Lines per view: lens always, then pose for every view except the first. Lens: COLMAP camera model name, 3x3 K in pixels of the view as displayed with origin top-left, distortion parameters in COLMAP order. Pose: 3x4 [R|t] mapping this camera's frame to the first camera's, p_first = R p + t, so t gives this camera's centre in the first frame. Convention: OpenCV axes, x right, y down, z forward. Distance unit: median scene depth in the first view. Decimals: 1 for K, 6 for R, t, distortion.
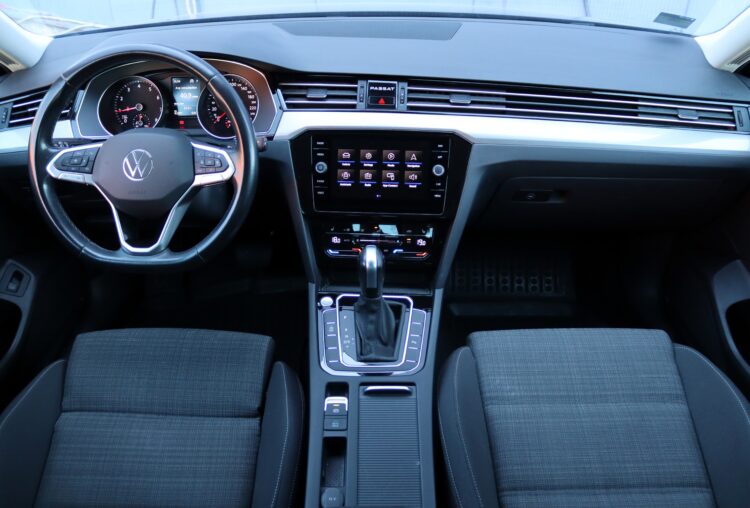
lens RADIAL K [[643.1, 0, 409.3], [0, 643.1, 251.9], [0, 0, 1]] dist [-0.172055, 0.111158]
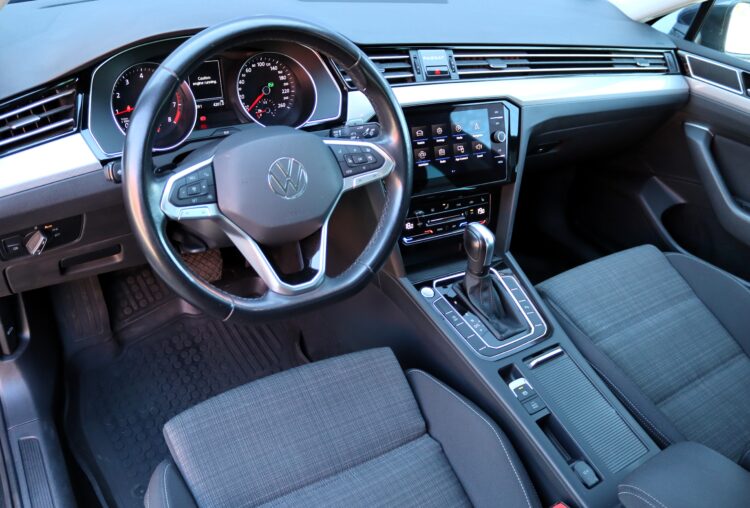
lens RADIAL K [[632.0, 0, 373.2], [0, 632.0, 250.6], [0, 0, 1]] dist [-0.186251, 0.170398]
pose [[0.845473, -0.222529, 0.485444, -0.631799], [0.189801, 0.974906, 0.116333, -0.103677], [-0.499150, -0.006219, 0.866493, 0.250340]]
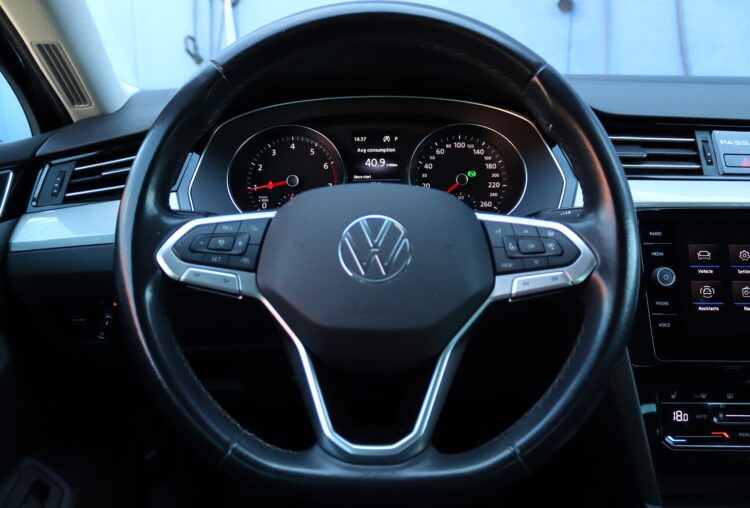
lens RADIAL K [[632.0, 0, 373.2], [0, 632.0, 250.6], [0, 0, 1]] dist [-0.186251, 0.170398]
pose [[0.999350, -0.016571, -0.032009, -0.362766], [0.007009, 0.960440, -0.278397, -0.013338], [0.035356, 0.277992, 0.959932, 0.495607]]
